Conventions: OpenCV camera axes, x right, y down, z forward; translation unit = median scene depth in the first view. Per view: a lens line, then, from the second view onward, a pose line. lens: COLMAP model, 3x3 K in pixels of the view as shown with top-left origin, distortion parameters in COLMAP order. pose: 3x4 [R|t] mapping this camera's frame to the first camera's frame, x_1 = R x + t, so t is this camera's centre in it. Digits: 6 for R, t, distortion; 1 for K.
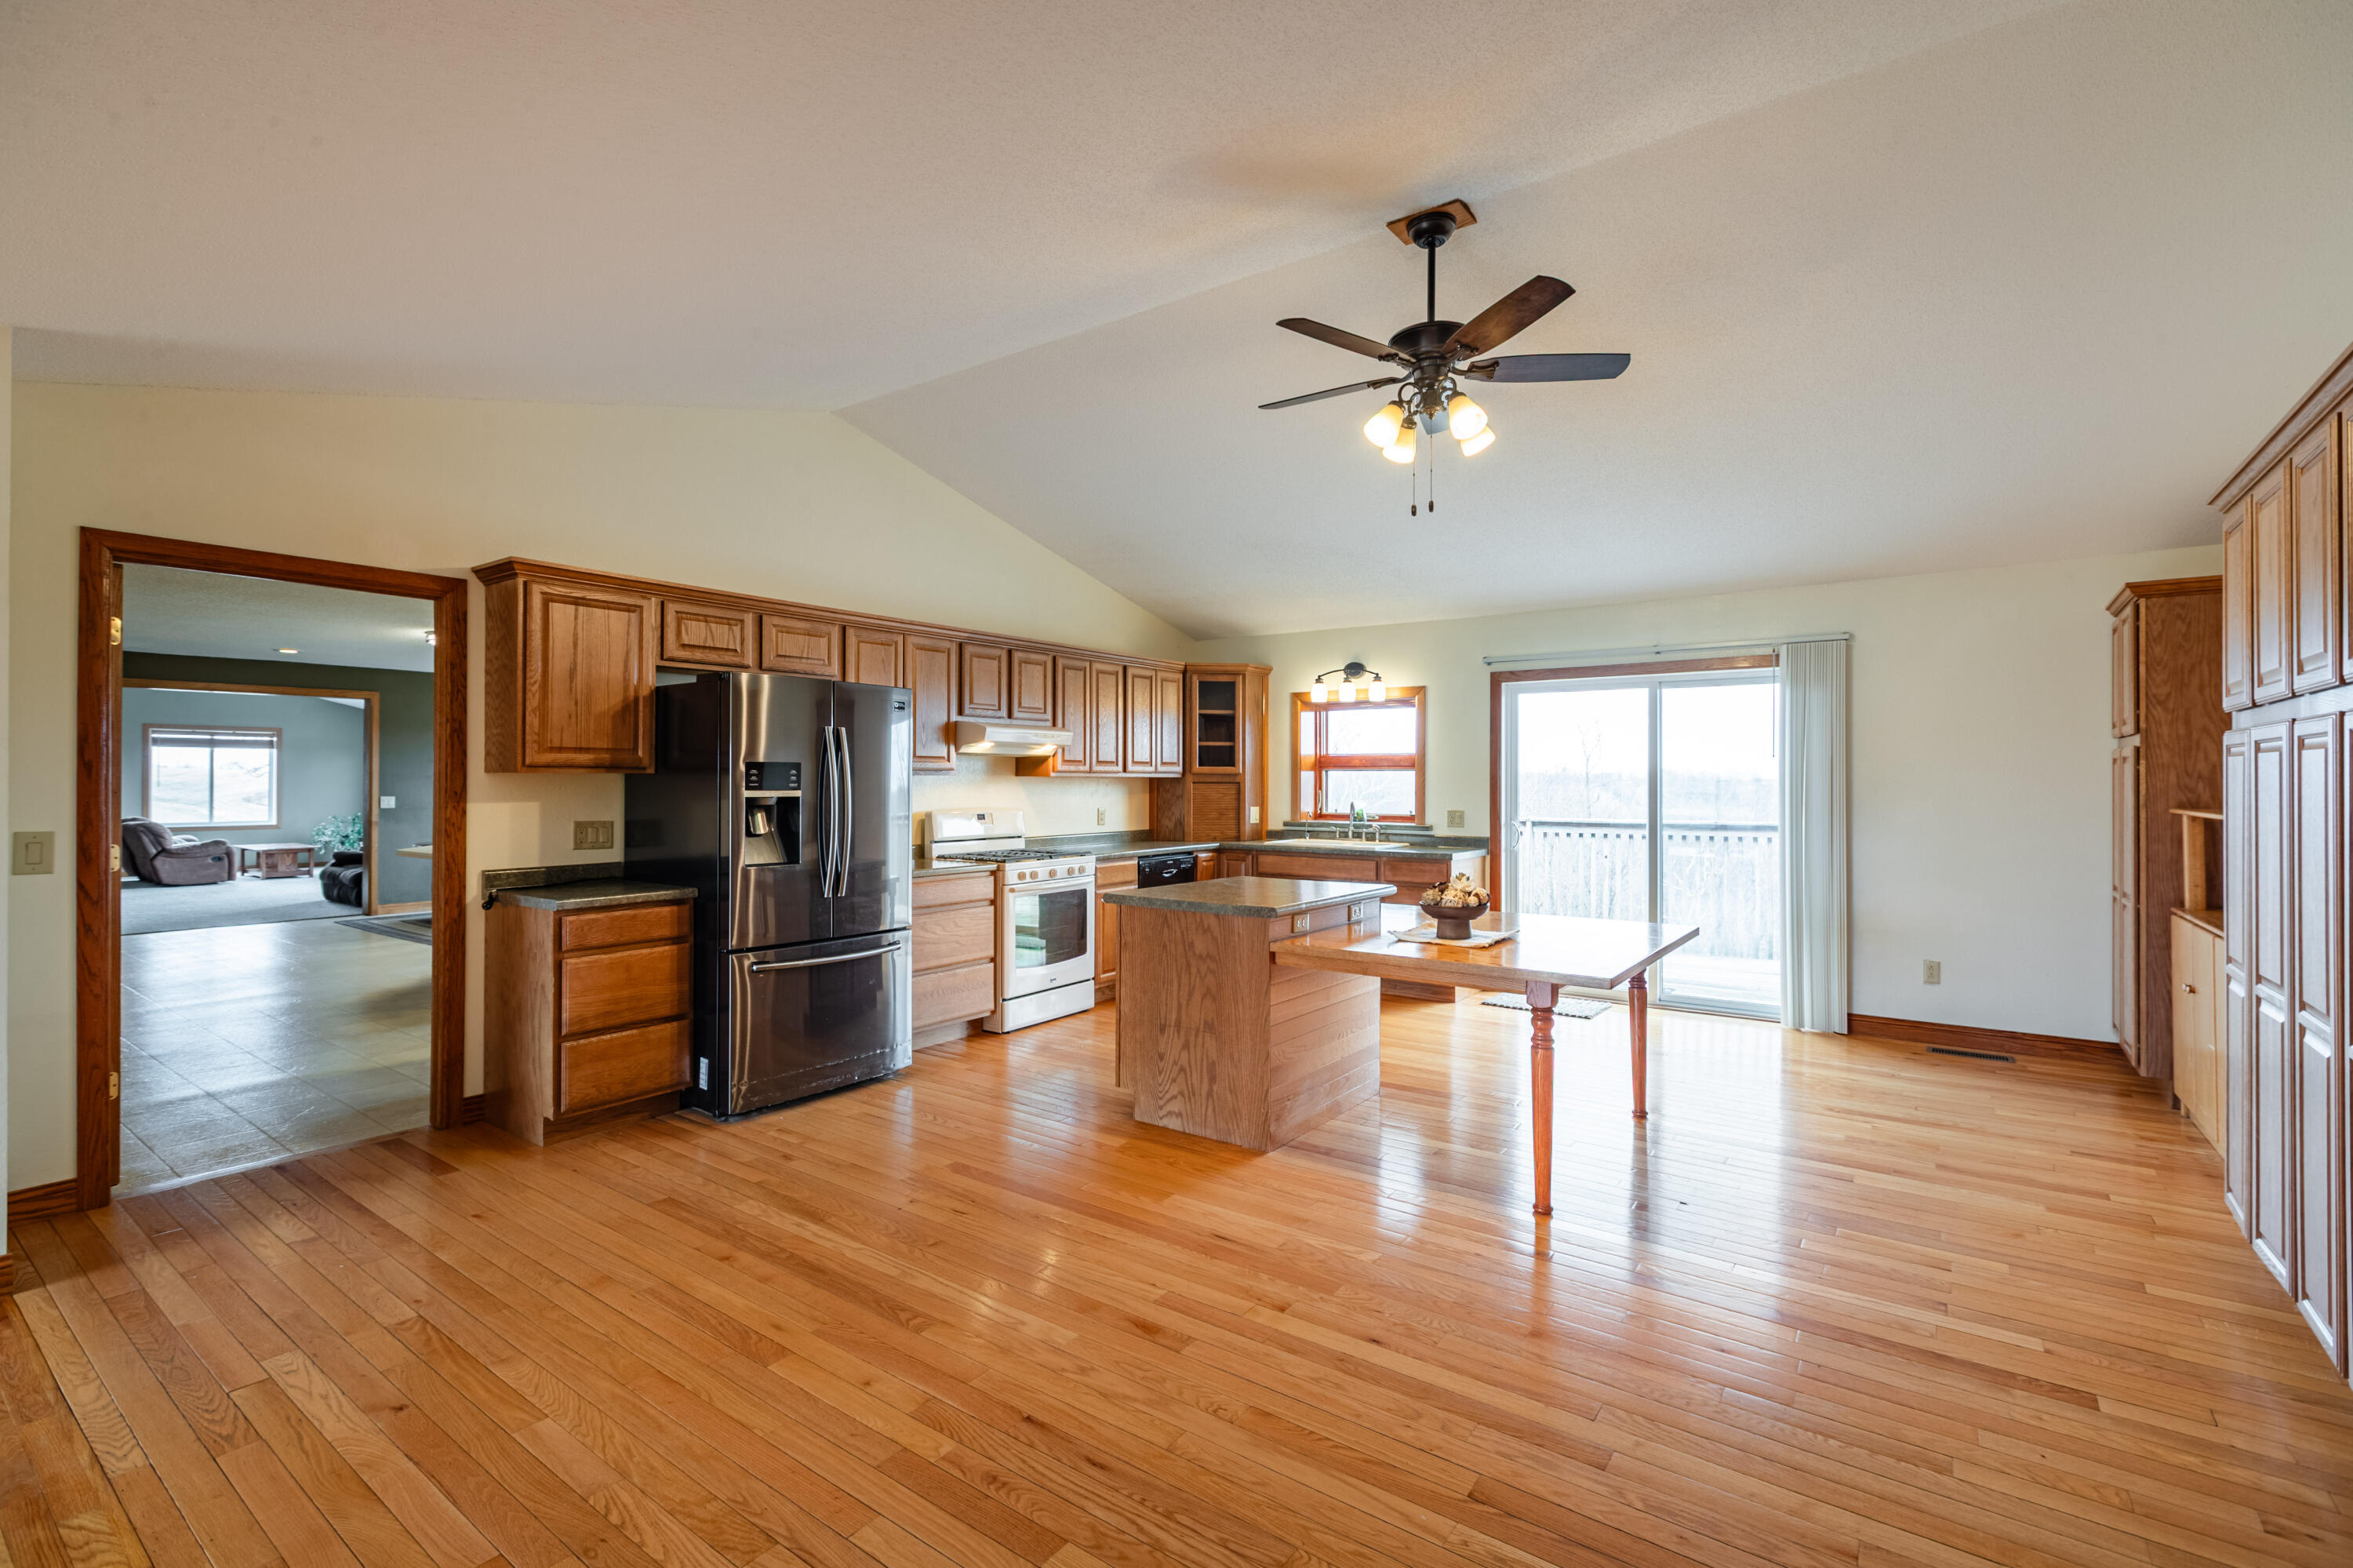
lens RADIAL K [[1052.2, 0, 1165.4], [0, 1052.2, 782.1], [0, 0, 1]] dist [0.001500, 0.000646]
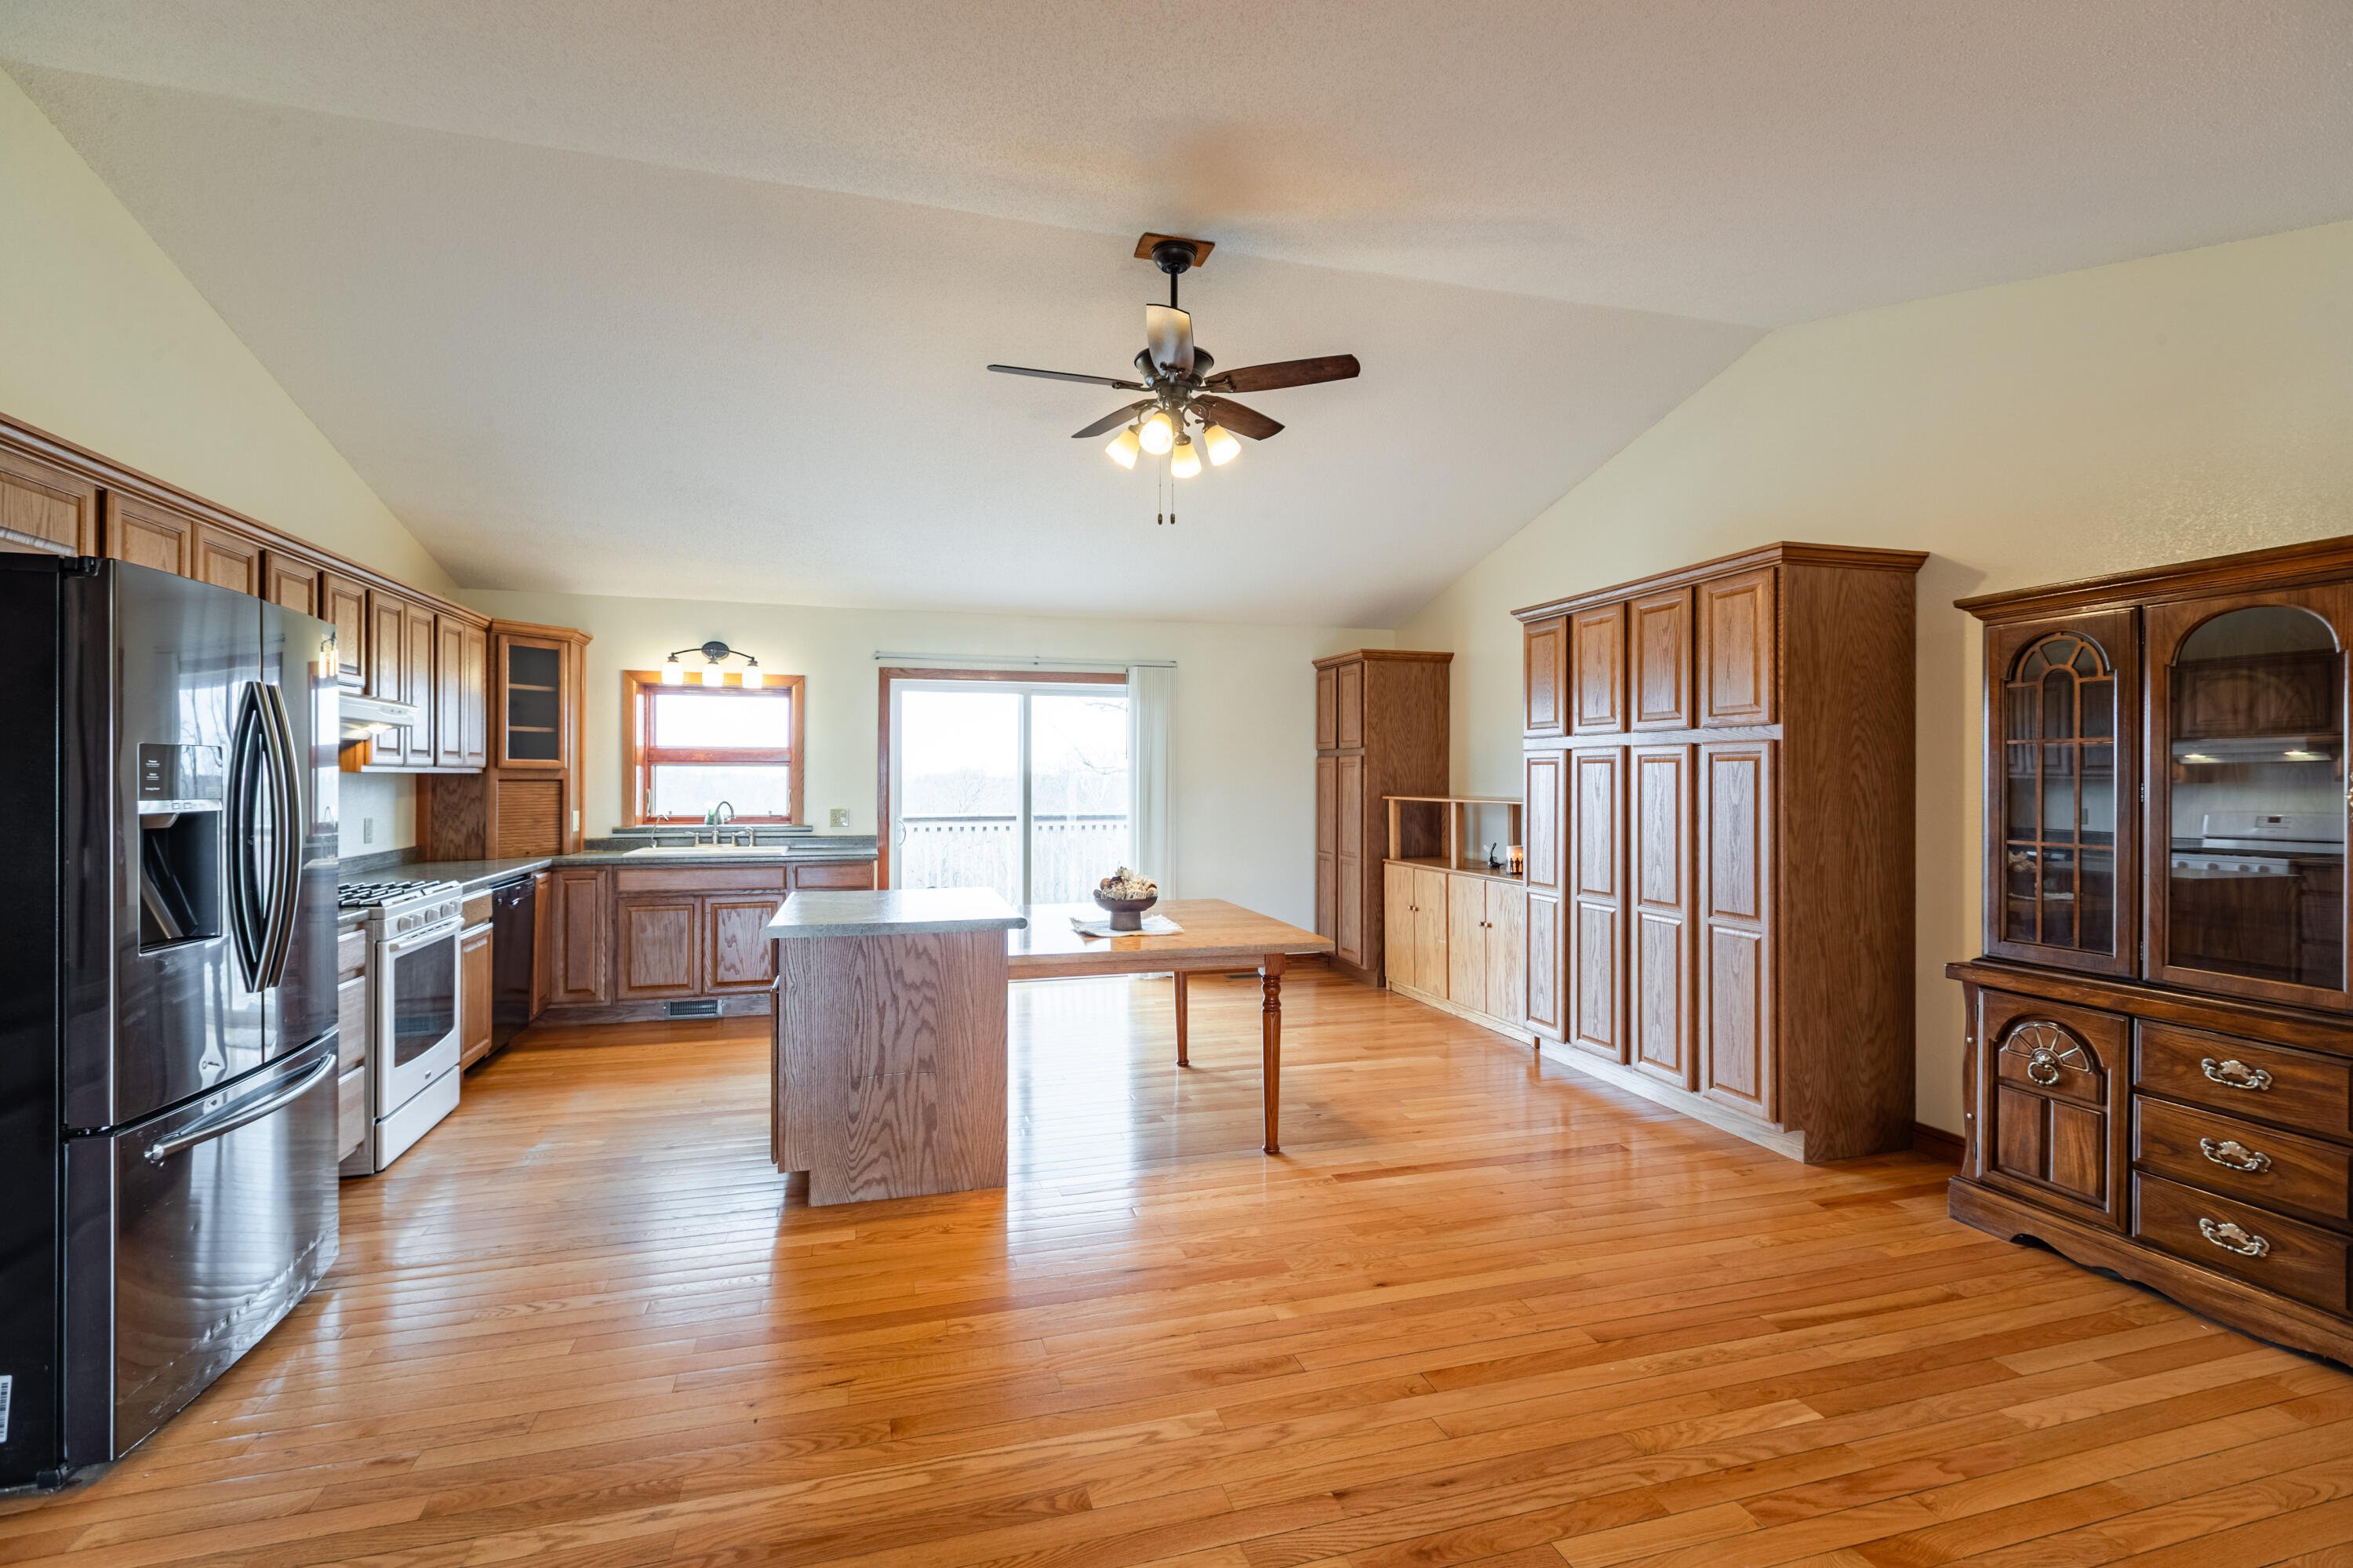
lens RADIAL K [[1052.2, 0, 1169.4], [0, 1052.2, 781.2], [0, 0, 1]] dist [0.001500, 0.000646]
pose [[0.608804, -0.003340, 0.793314, -0.320215], [0.000316, 0.999992, 0.003968, -0.001893], [-0.793321, -0.002165, 0.608800, 0.197110]]
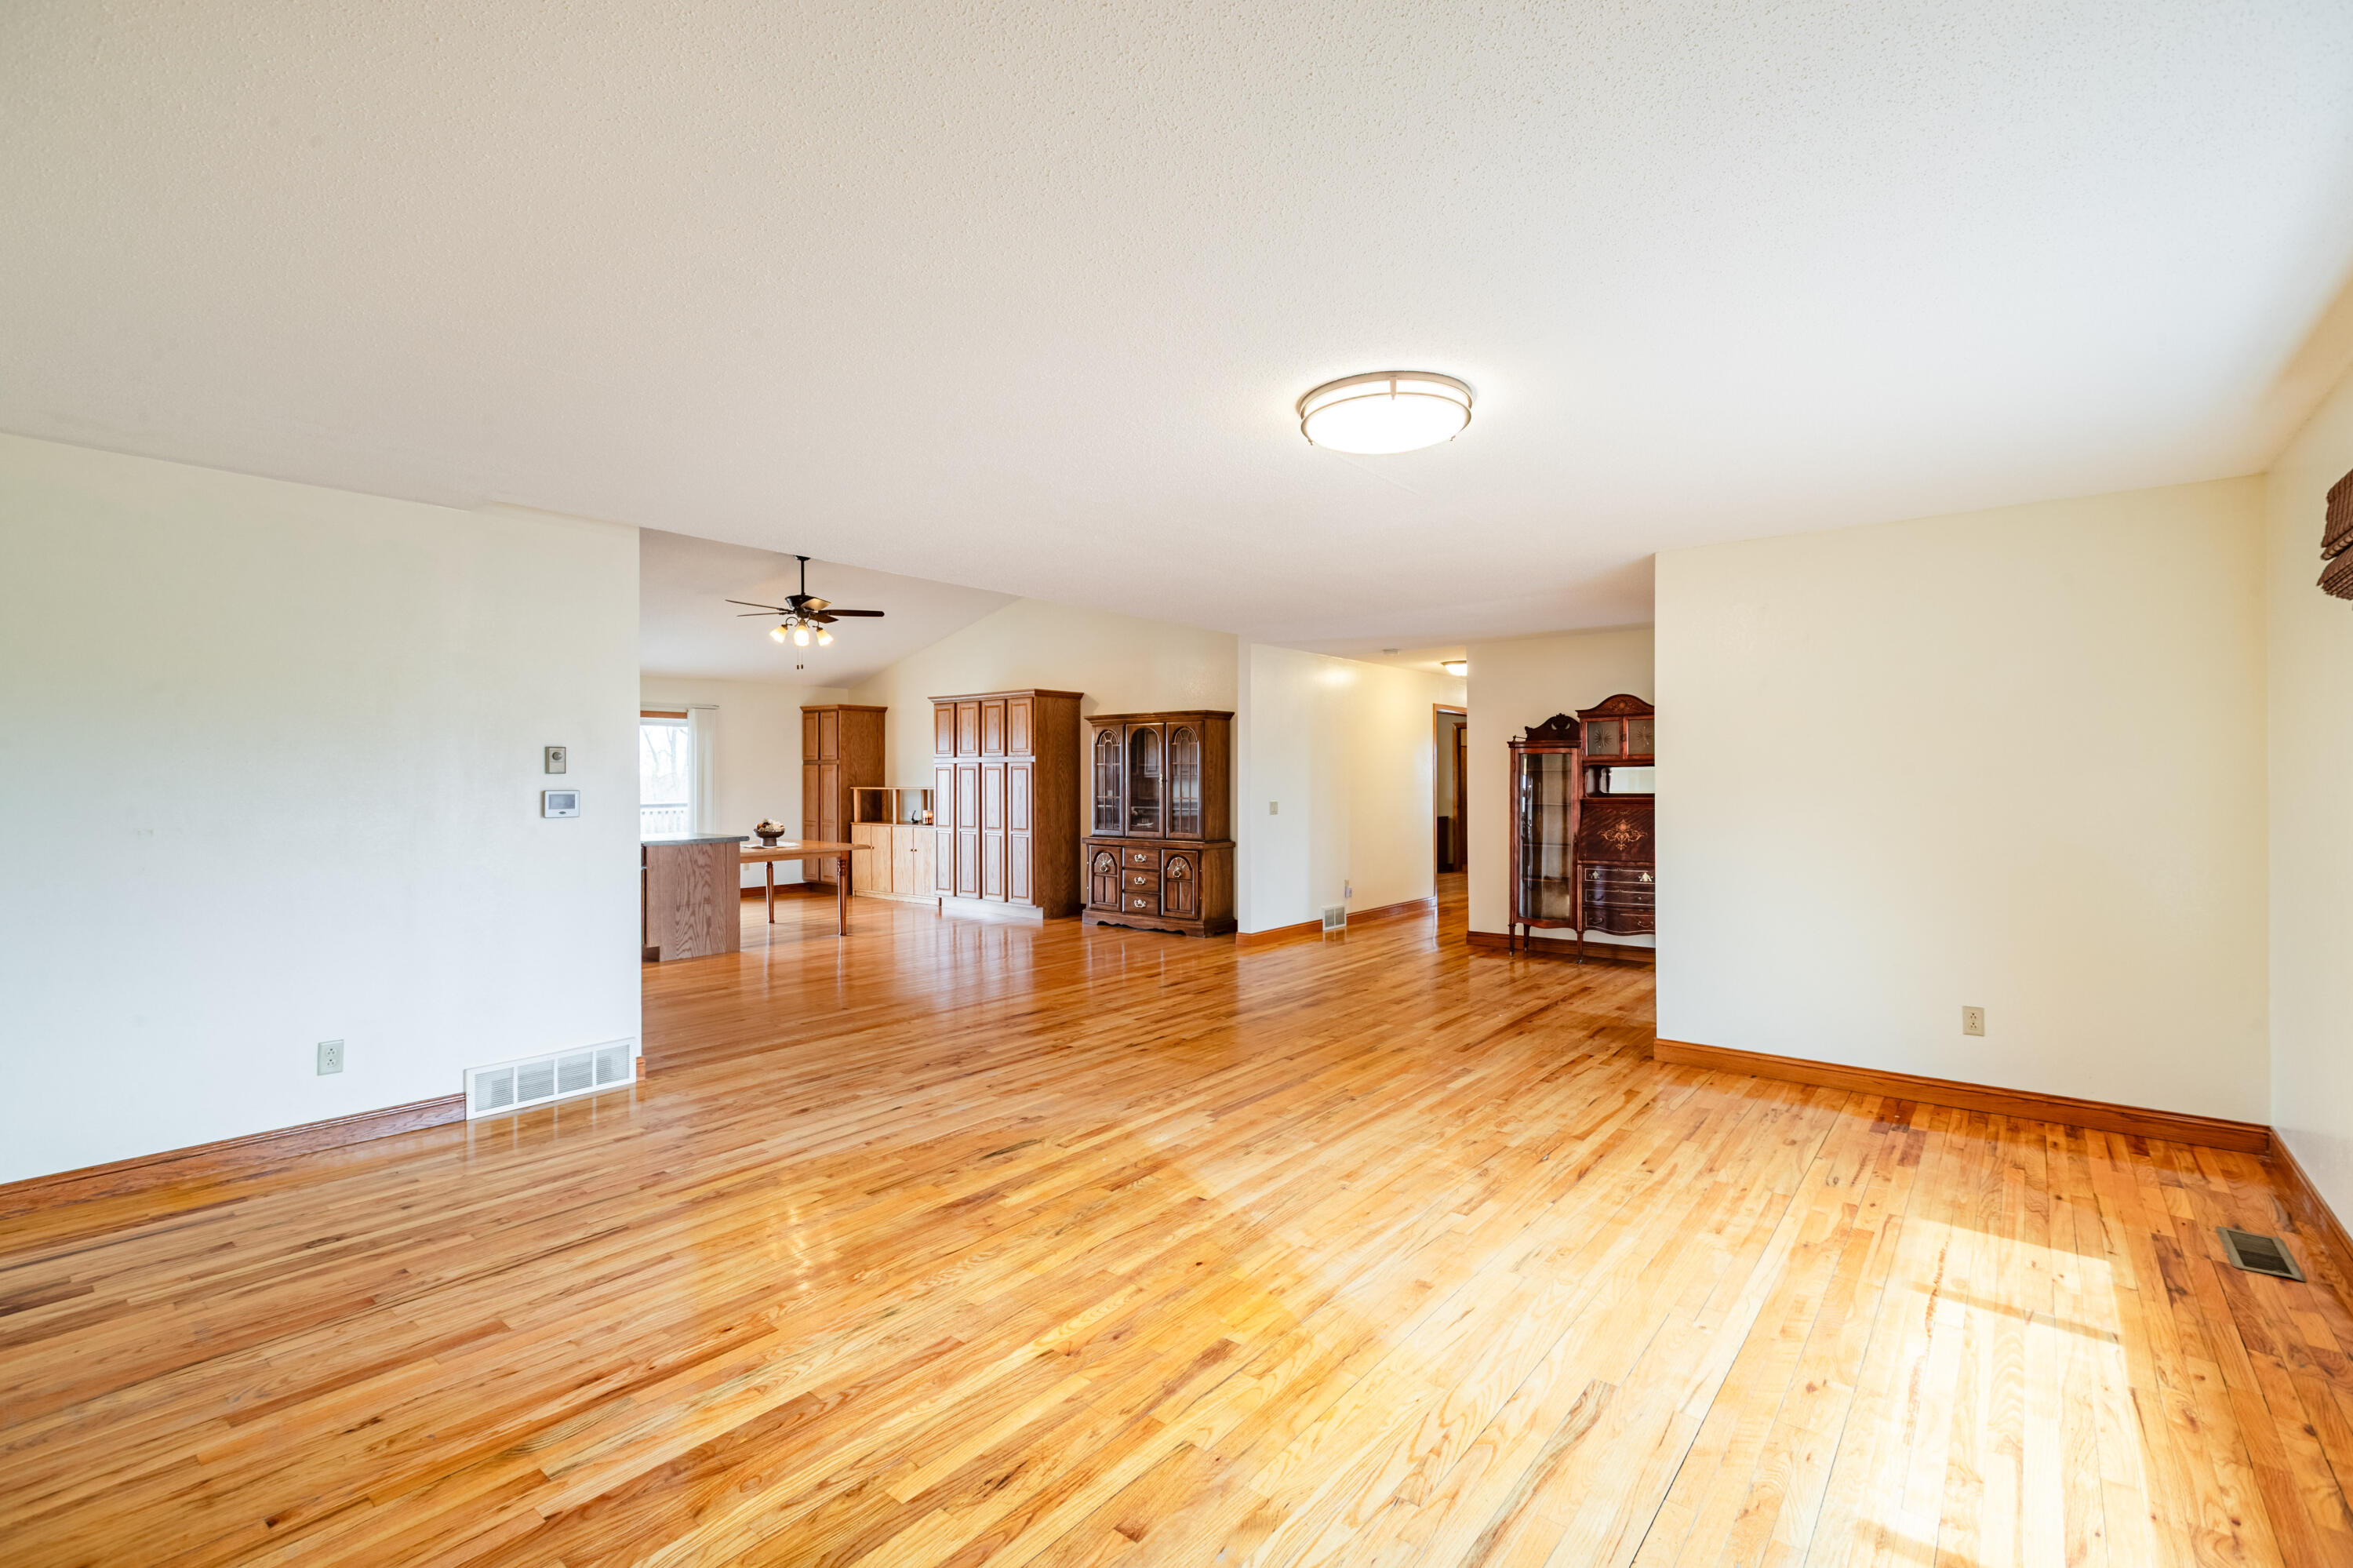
lens RADIAL K [[1052.2, 0, 1179.1], [0, 1052.2, 773.1], [0, 0, 1]] dist [0.001500, 0.000646]
pose [[0.043651, -0.000961, 0.999046, -1.199072], [0.003493, 0.999994, 0.000810, -0.006701], [-0.999041, 0.003454, 0.043654, 0.001920]]
